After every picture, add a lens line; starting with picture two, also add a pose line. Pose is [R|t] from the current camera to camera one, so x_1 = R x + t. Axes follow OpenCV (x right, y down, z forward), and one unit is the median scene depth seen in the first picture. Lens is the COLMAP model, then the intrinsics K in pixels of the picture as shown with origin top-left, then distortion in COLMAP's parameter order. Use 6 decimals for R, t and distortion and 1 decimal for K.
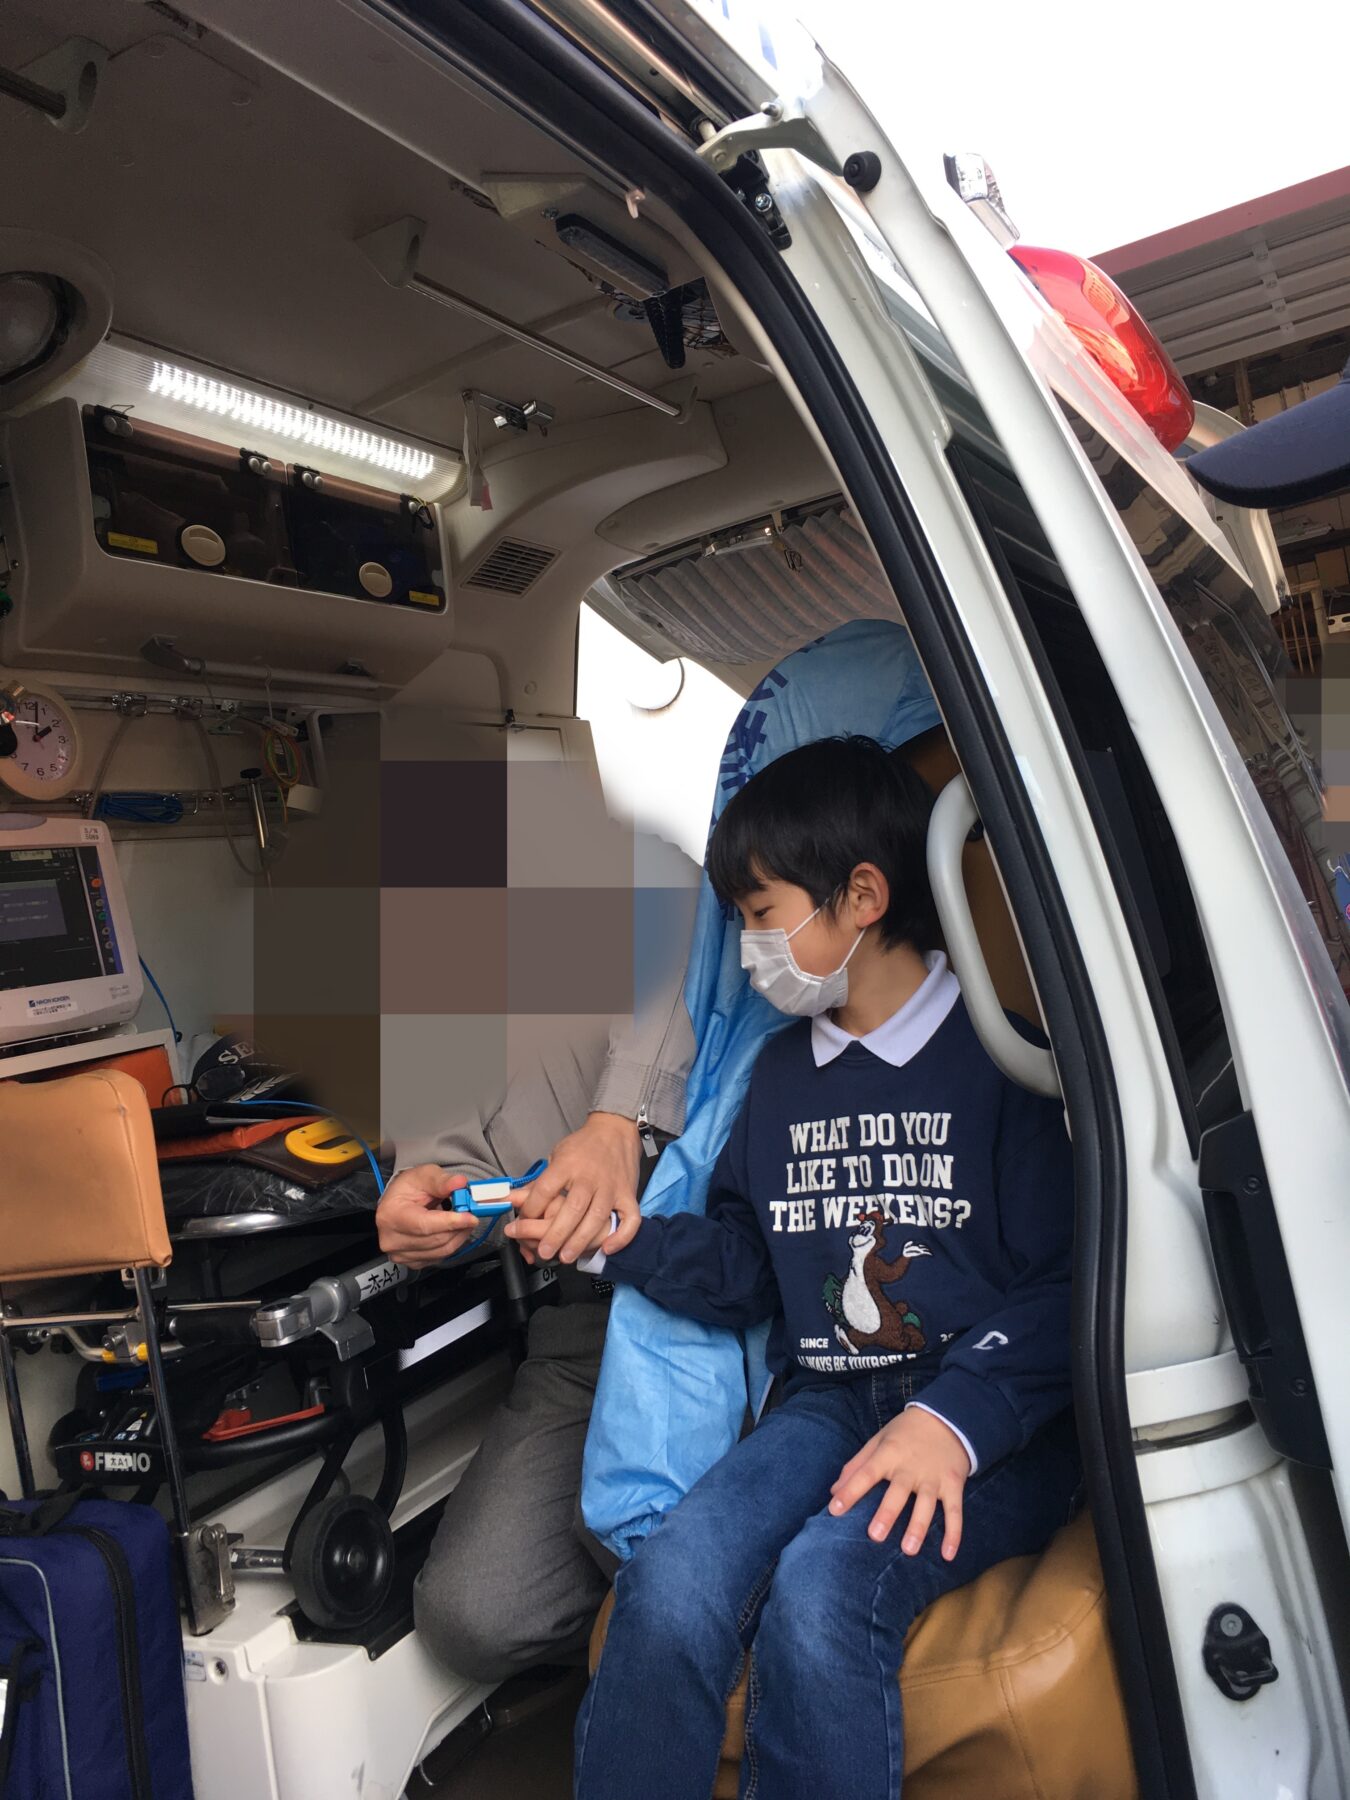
lens RADIAL K [[1526.9, 0, 675.0], [0, 1526.9, 900.0], [0, 0, 1]] dist [0.002642, 0.000603]
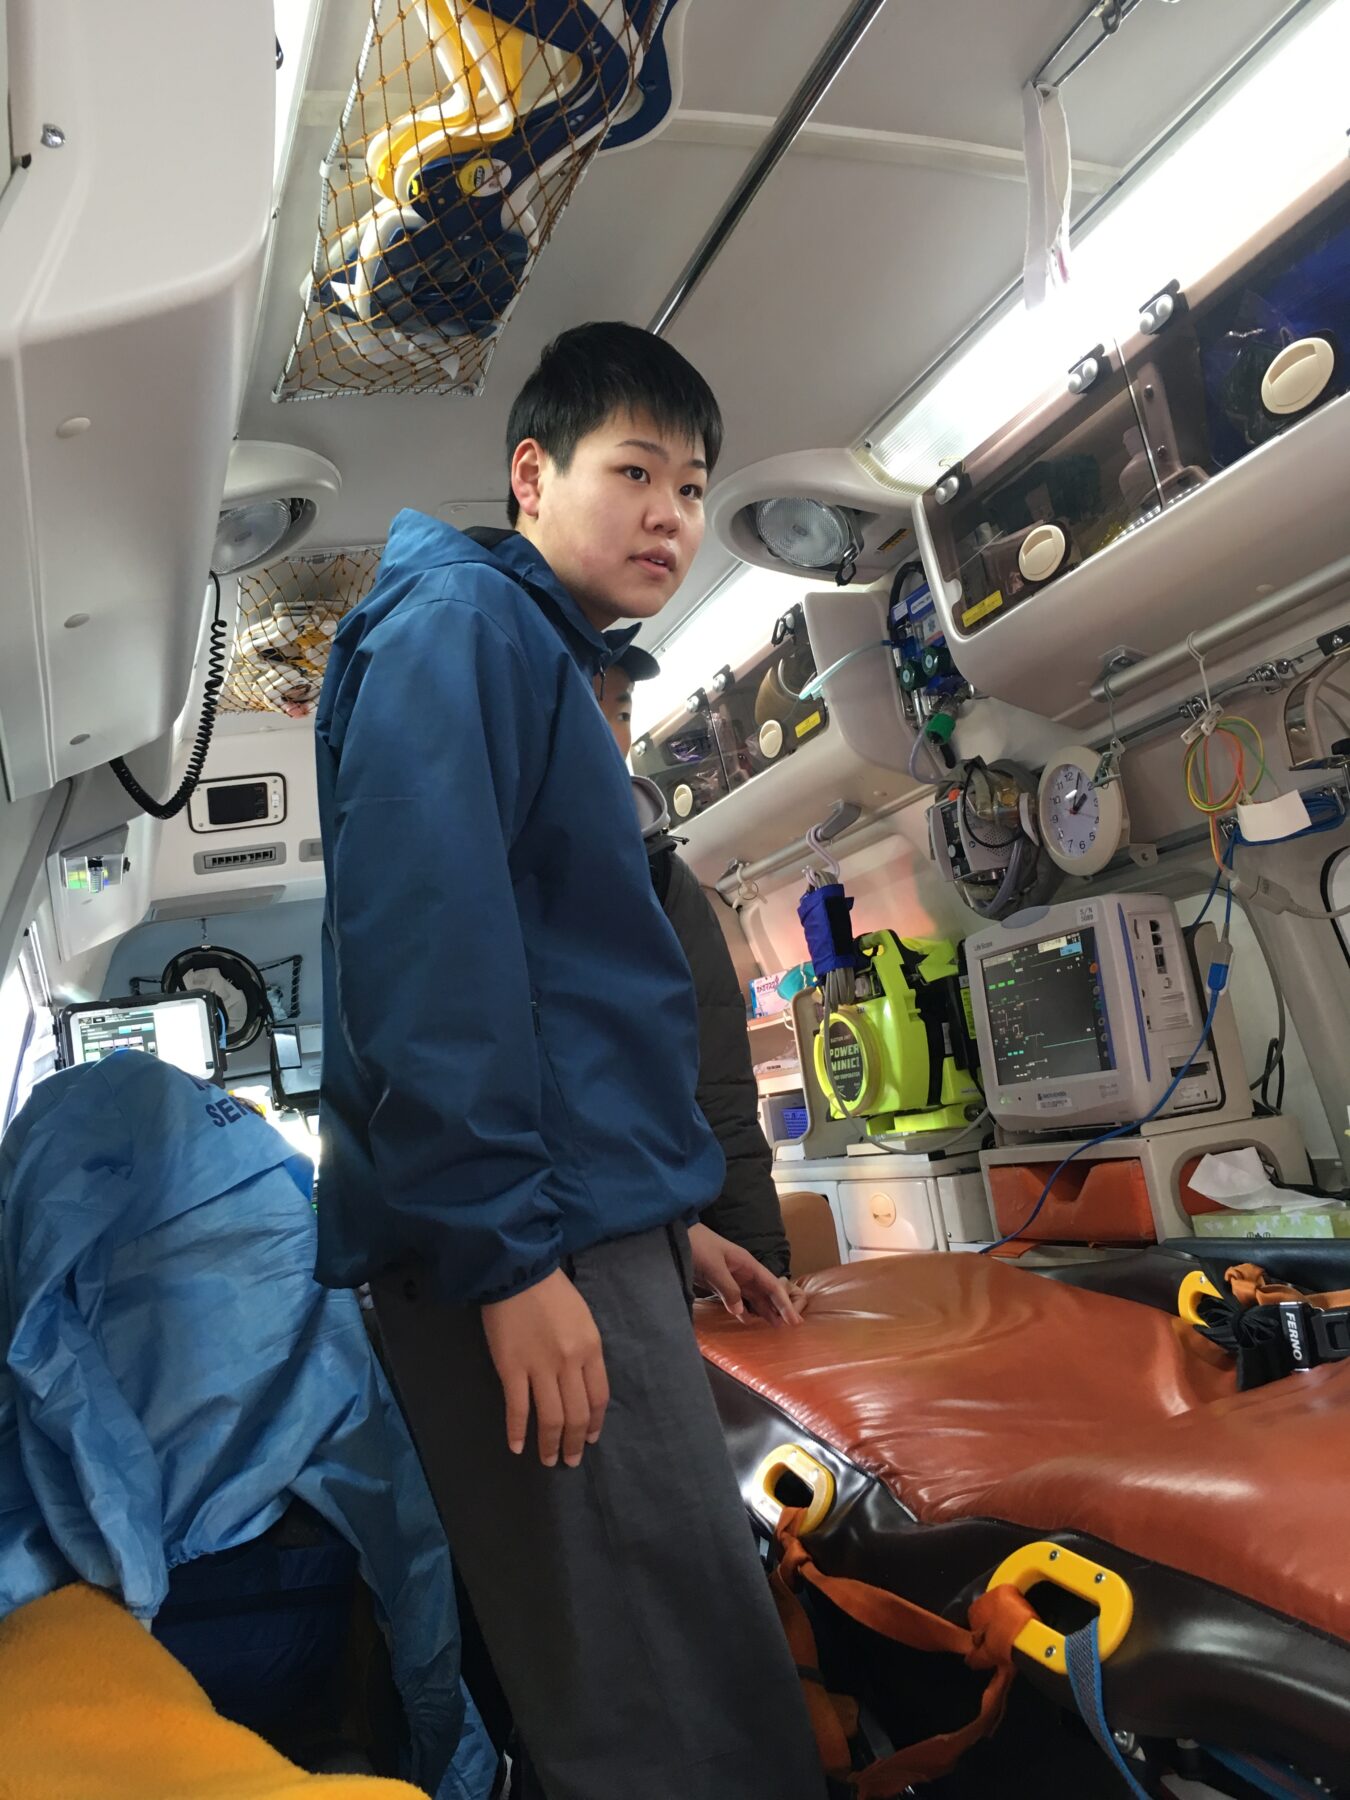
lens RADIAL K [[1526.9, 0, 675.0], [0, 1526.9, 900.0], [0, 0, 1]] dist [0.002642, 0.000603]
pose [[-0.621813, 0.177363, -0.762818, 0.476533], [0.288453, 0.957412, -0.012525, -0.112772], [0.728110, -0.227826, -0.646492, 1.431500]]
